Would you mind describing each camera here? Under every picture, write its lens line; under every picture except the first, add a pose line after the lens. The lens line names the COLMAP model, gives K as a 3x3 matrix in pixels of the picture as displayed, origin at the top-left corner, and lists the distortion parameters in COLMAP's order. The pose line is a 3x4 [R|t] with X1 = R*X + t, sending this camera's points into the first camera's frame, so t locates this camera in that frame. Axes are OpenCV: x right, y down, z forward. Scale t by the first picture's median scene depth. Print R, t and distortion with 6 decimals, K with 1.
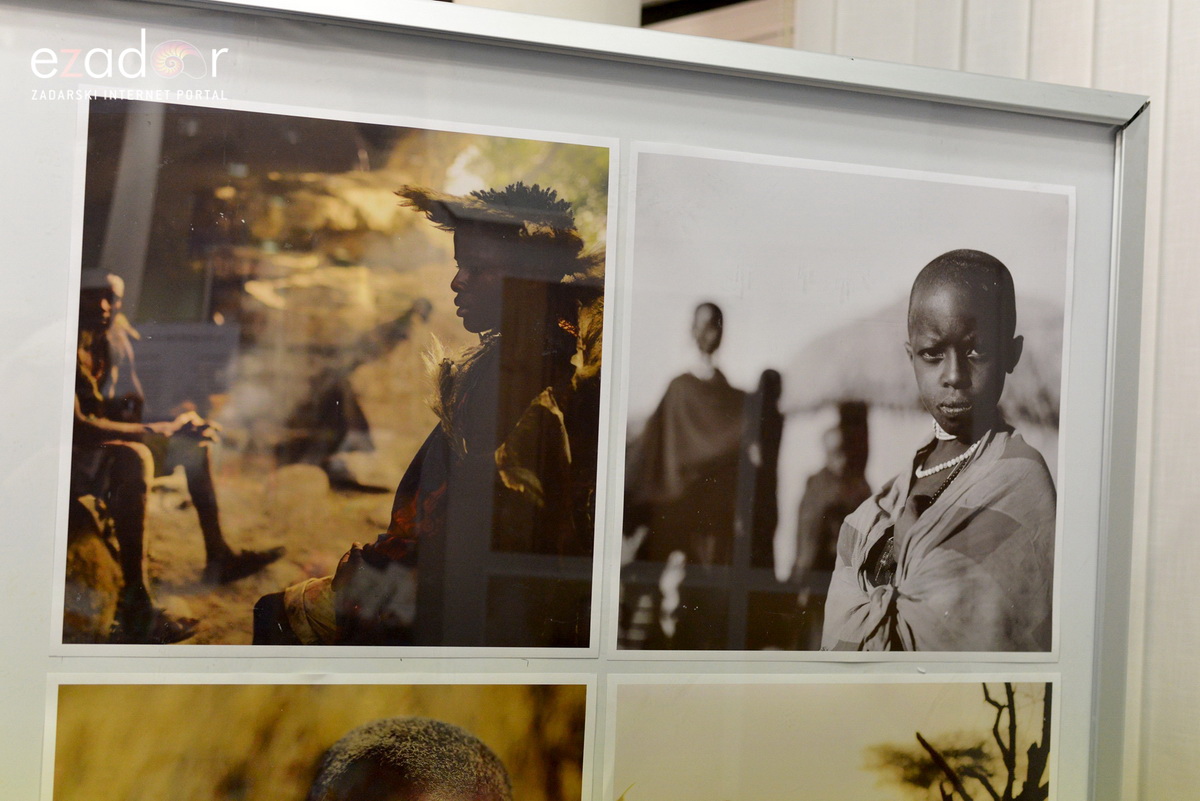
lens RADIAL K [[1720.7, 0, 604.7], [0, 1720.7, 403.3], [0, 0, 1]] dist [0.000509, 0.000000]
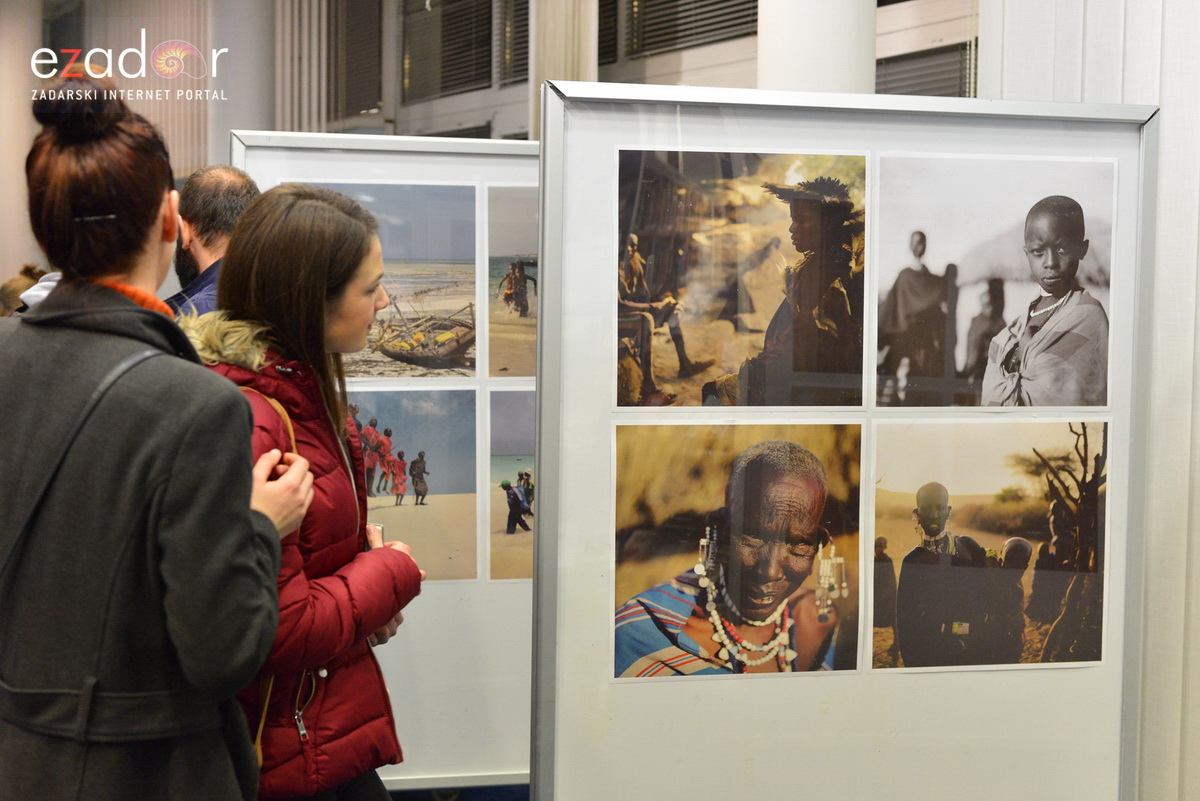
lens RADIAL K [[1720.7, 0, 608.7], [0, 1720.7, 395.5], [0, 0, 1]] dist [0.000509, 0.000000]
pose [[0.990178, -0.027082, -0.137161, -0.025471], [0.038051, 0.996228, 0.077991, -0.038309], [0.134532, -0.082444, 0.987474, -1.006320]]
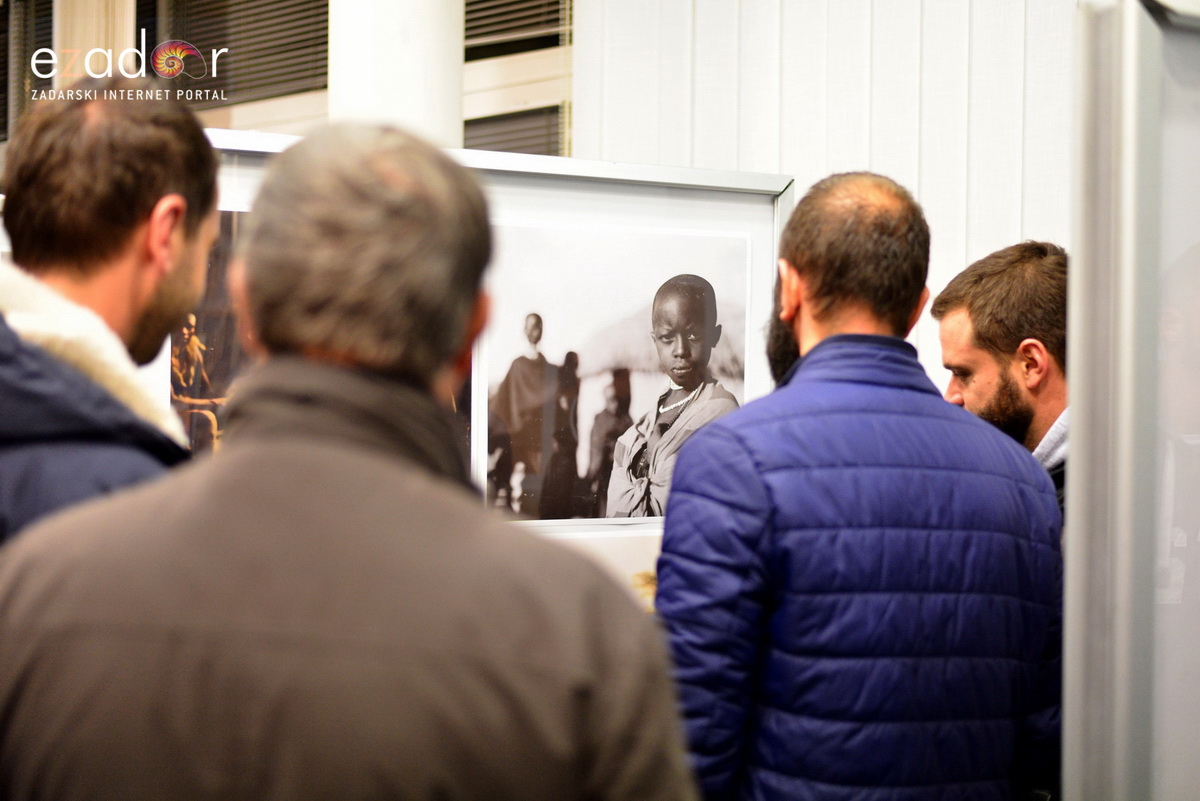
lens RADIAL K [[1720.7, 0, 595.6], [0, 1720.7, 402.4], [0, 0, 1]] dist [0.000509, 0.000000]
pose [[0.991808, -0.035149, 0.122804, -0.088082], [0.029660, 0.998490, 0.046241, -0.047514], [-0.124244, -0.042220, 0.991353, -0.668764]]
